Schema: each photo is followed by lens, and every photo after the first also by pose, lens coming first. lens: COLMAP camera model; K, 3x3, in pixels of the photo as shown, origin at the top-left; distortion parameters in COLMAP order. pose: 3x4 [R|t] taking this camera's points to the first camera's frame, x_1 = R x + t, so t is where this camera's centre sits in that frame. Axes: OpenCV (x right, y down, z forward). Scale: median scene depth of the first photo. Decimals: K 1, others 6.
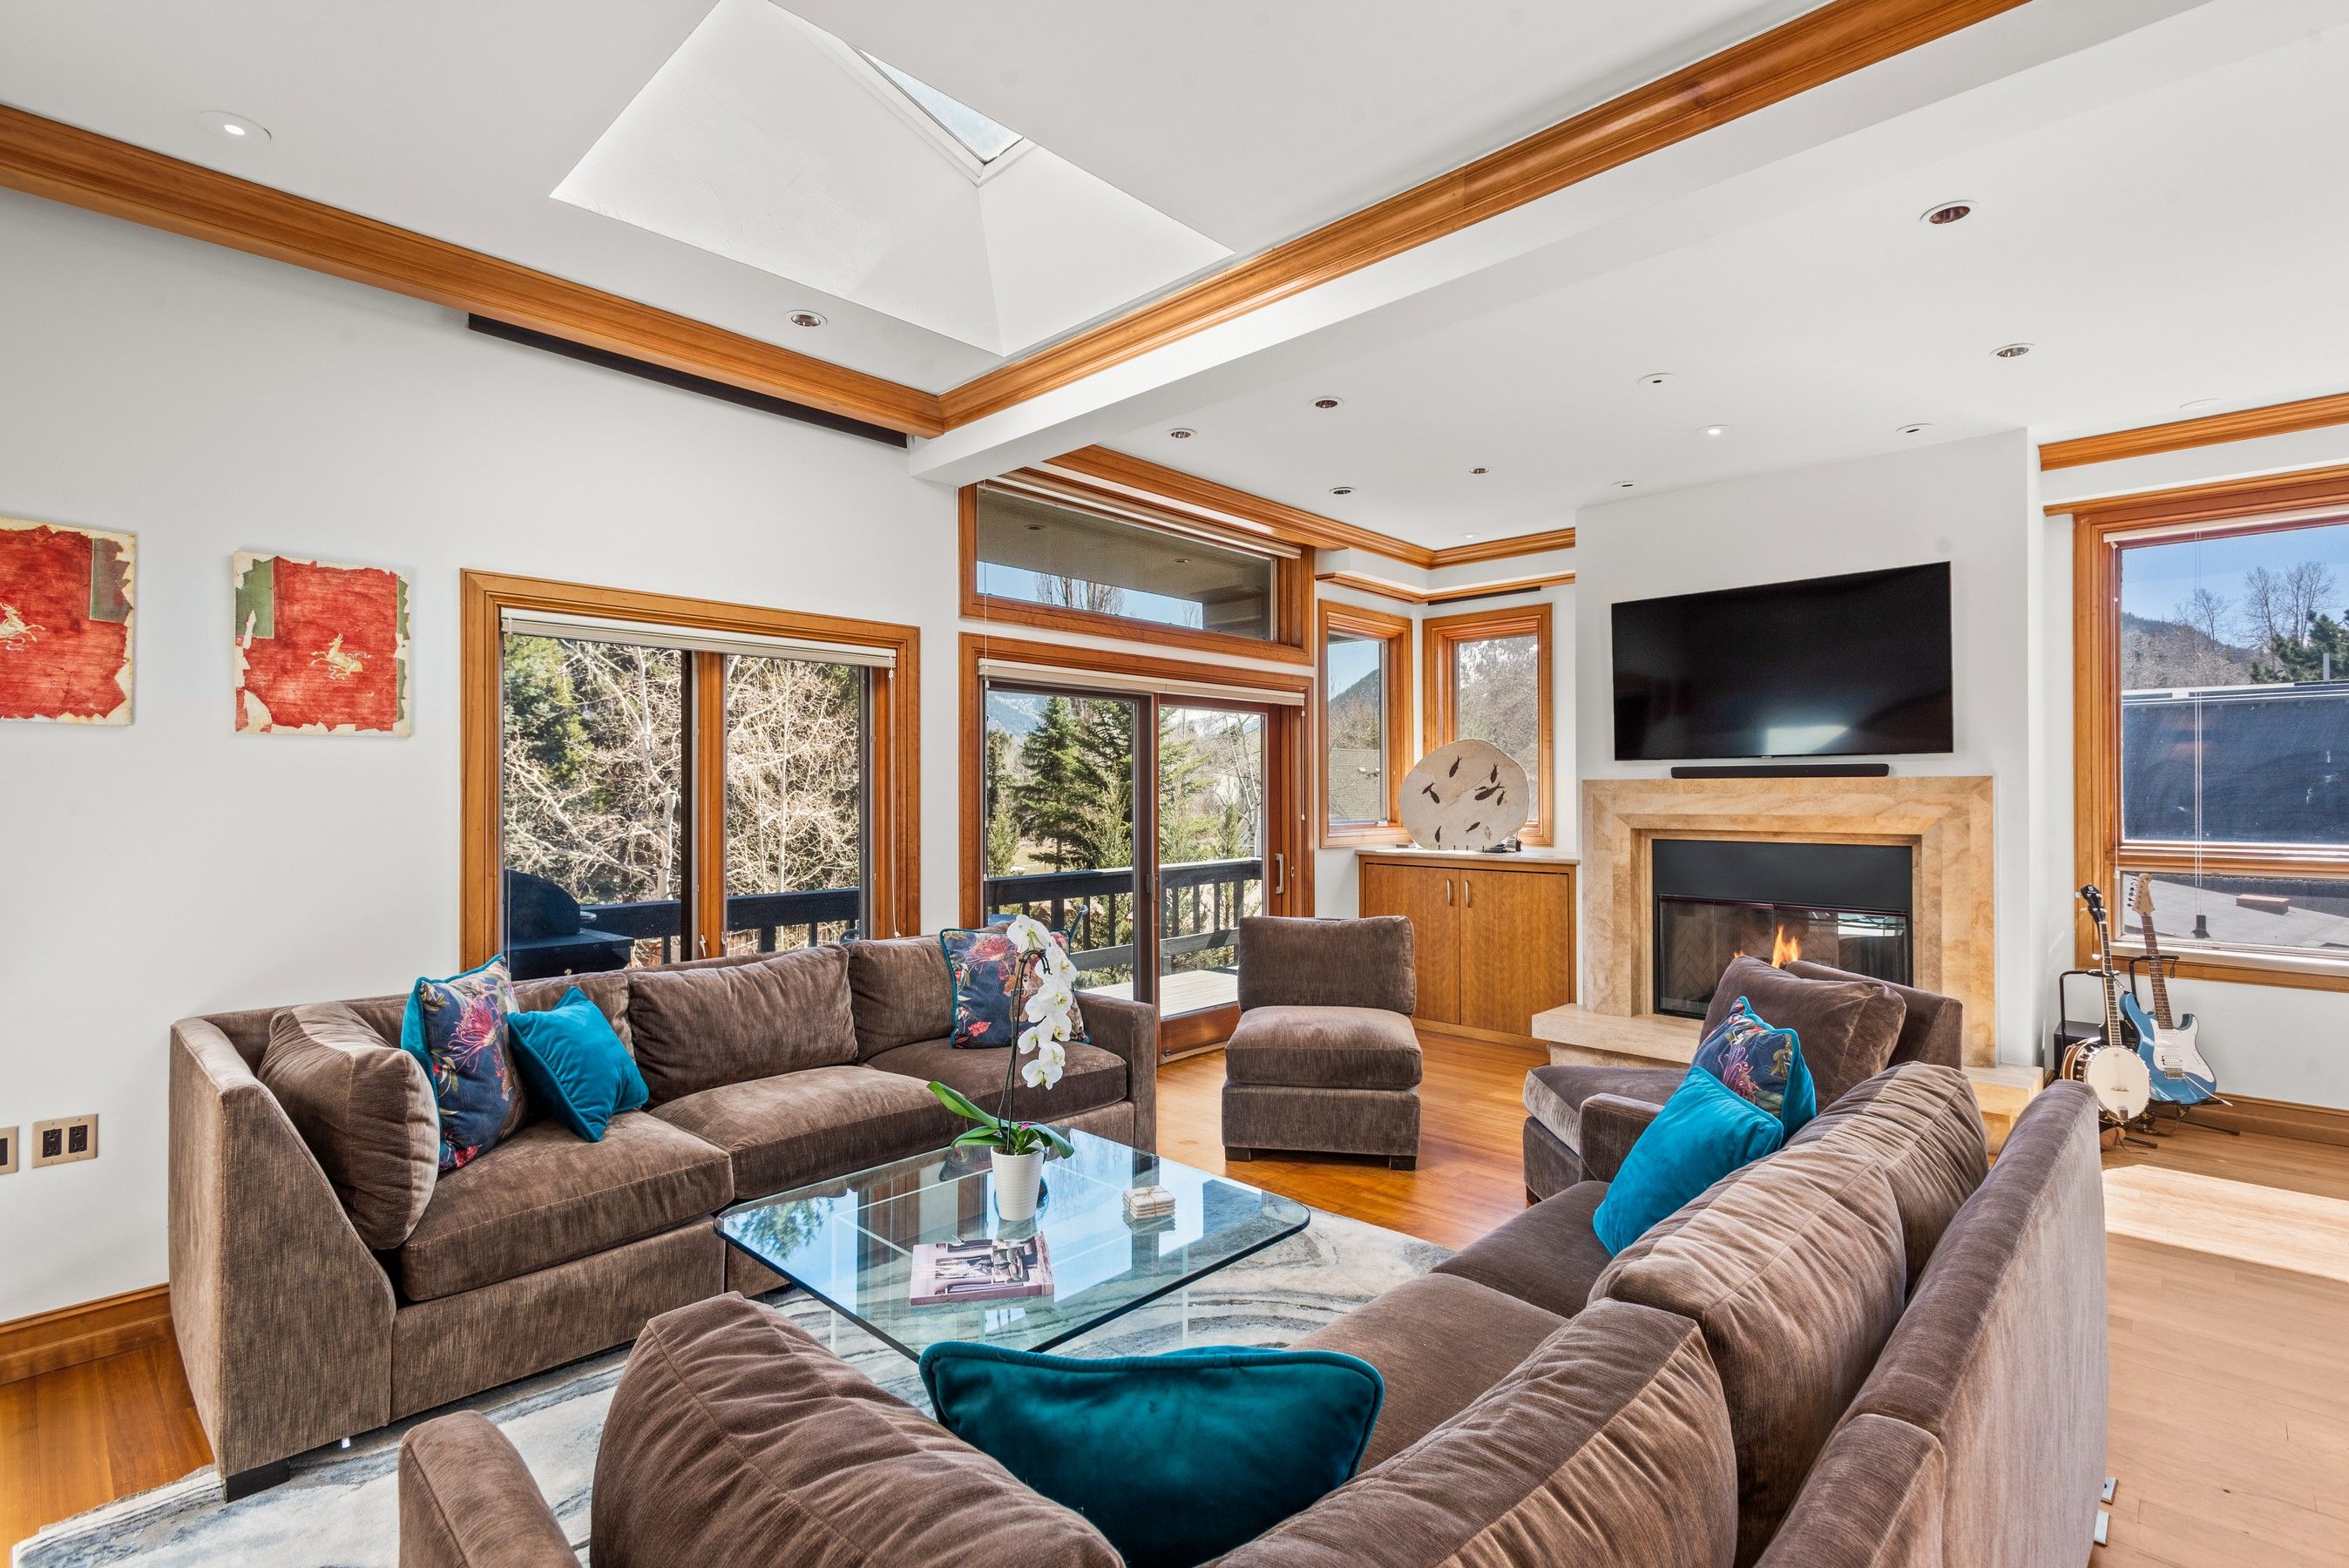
lens RADIAL K [[1092.7, 0, 1174.5], [0, 1092.7, 784.0], [0, 0, 1]] dist [0.019216, -0.006446]
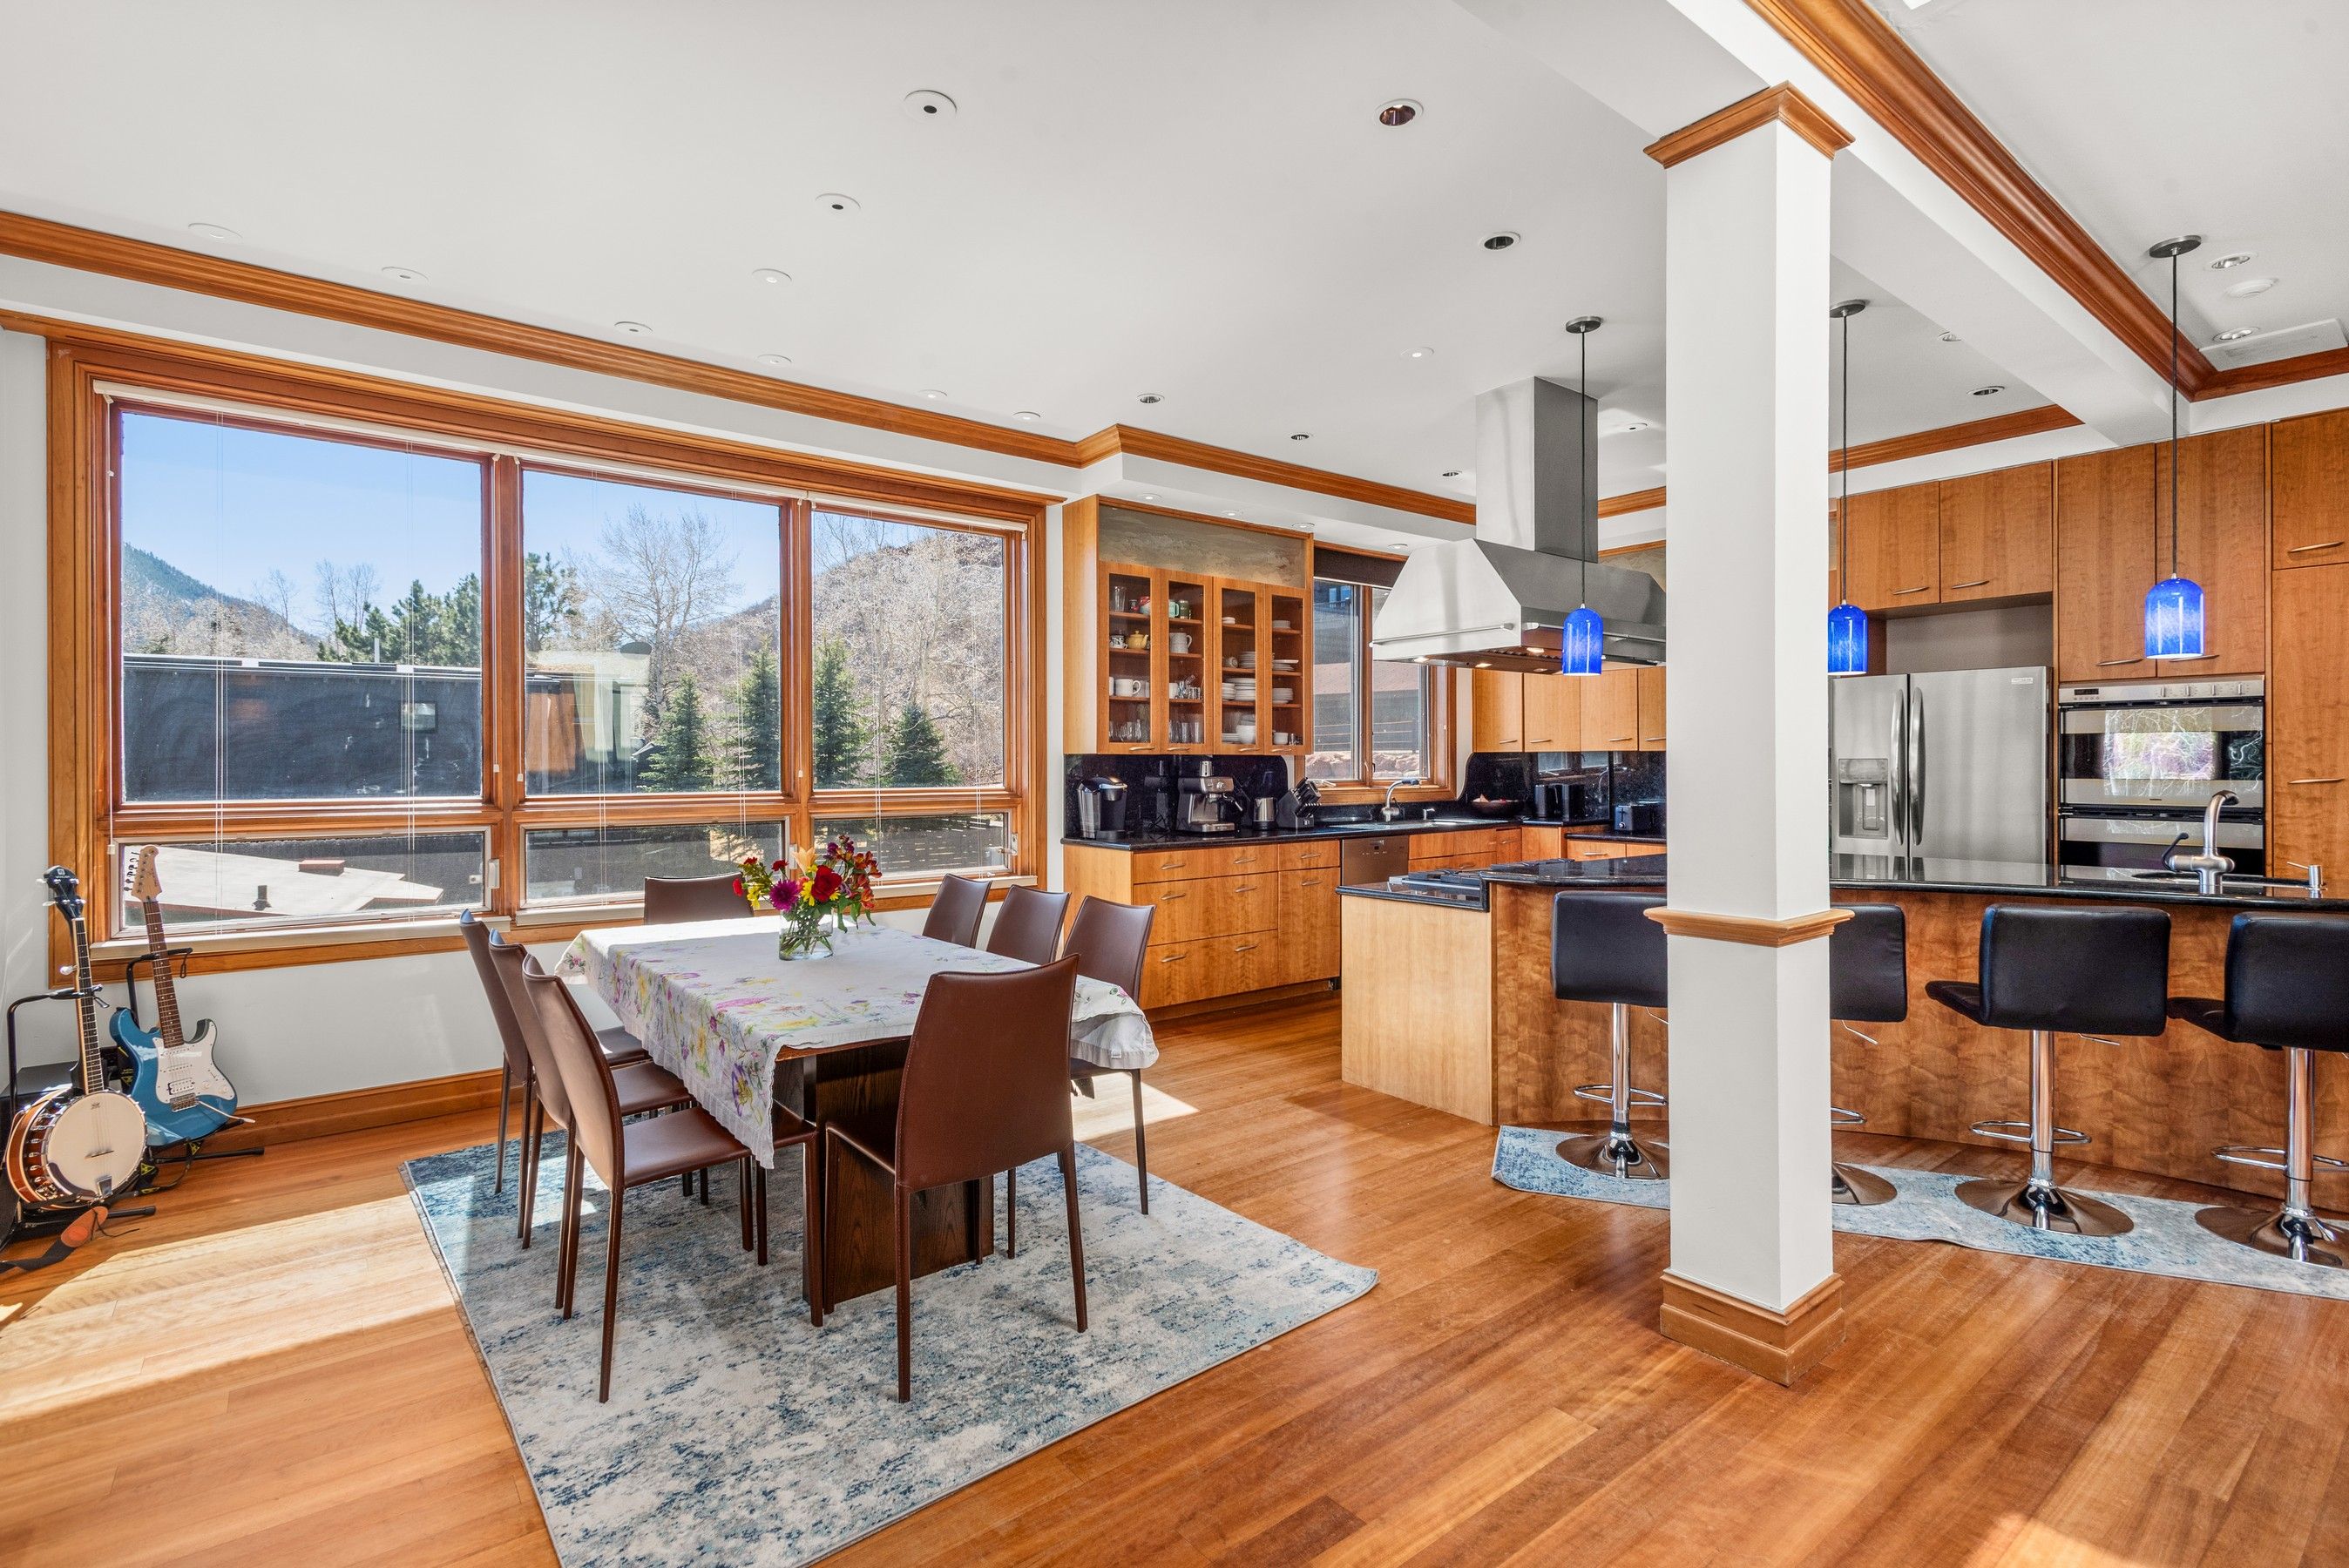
lens RADIAL K [[1101.1, 0, 1173.9], [0, 1101.1, 764.1], [0, 0, 1]] dist [0.013318, -0.000640]
pose [[0.143428, -0.000246, 0.989661, 0.236937], [-0.004690, 0.999989, 0.000928, 0.023132], [-0.989650, -0.004774, 0.143425, 0.209219]]
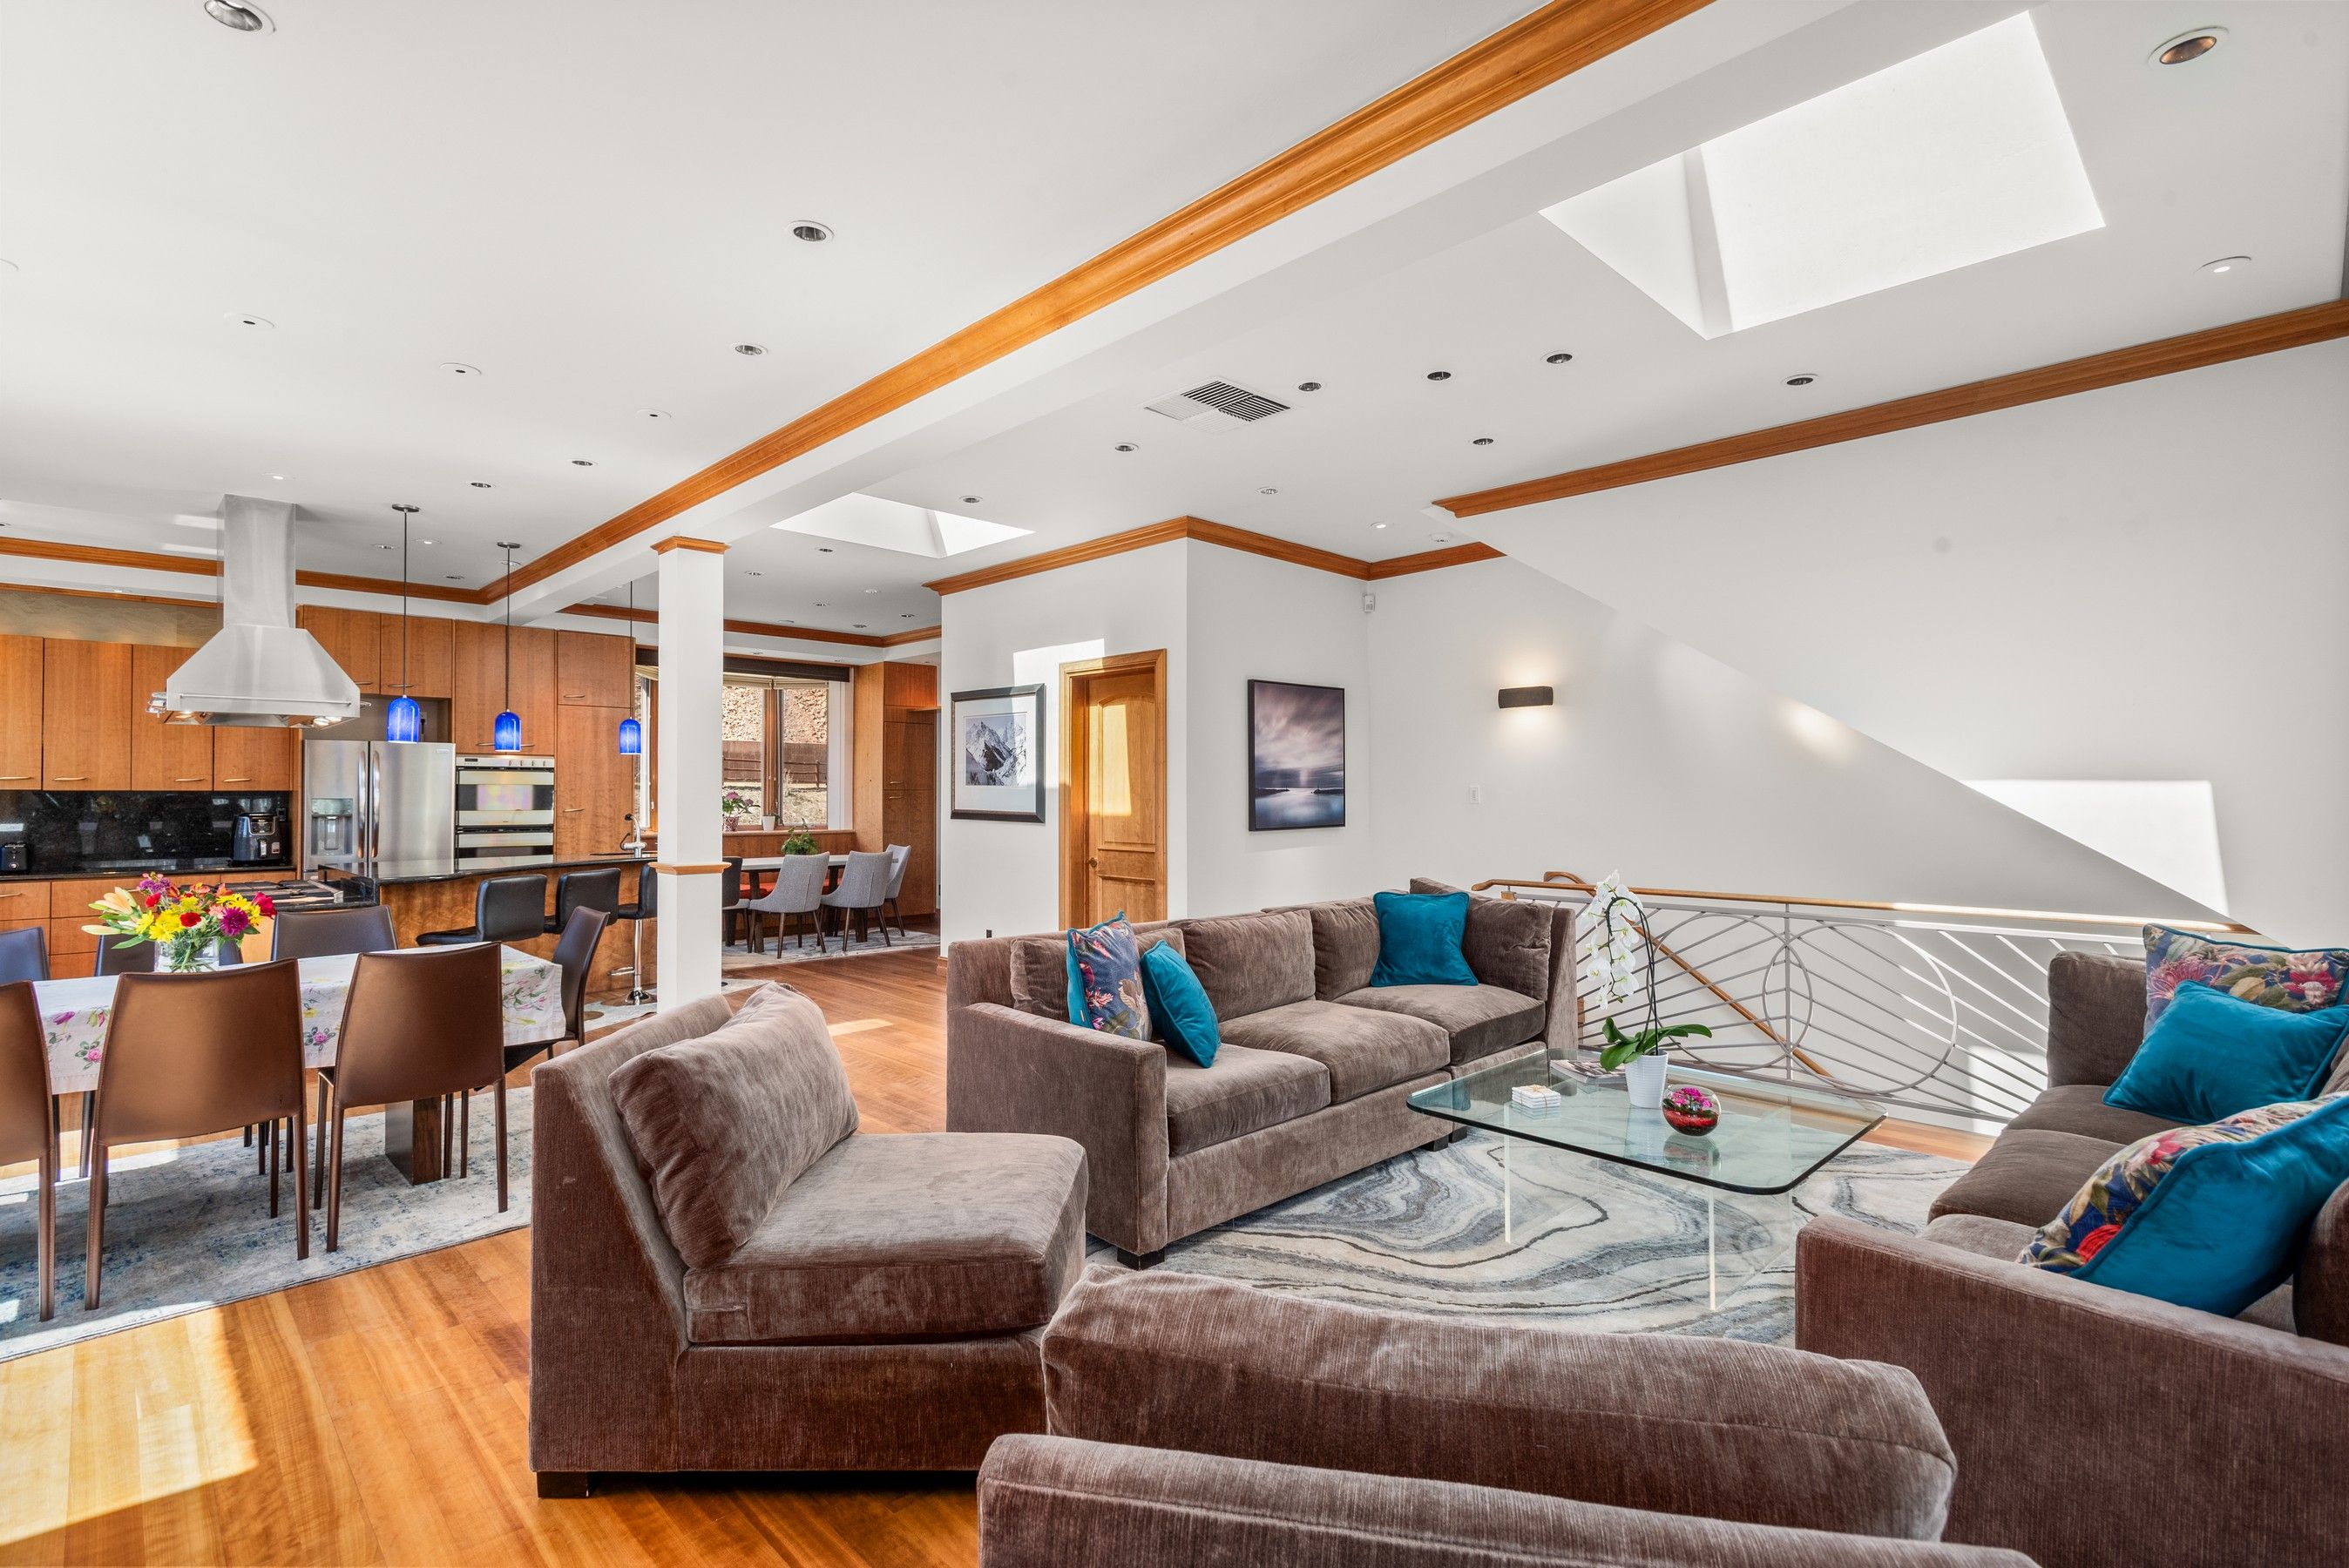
lens RADIAL K [[1090.7, 0, 1176.3], [0, 1090.7, 780.0], [0, 0, 1]] dist [0.020816, -0.007874]
pose [[-0.999203, 0.002411, 0.039837, 0.189149], [0.001514, 0.999745, -0.022530, 0.026291], [-0.039881, -0.022451, -0.998952, 1.289716]]
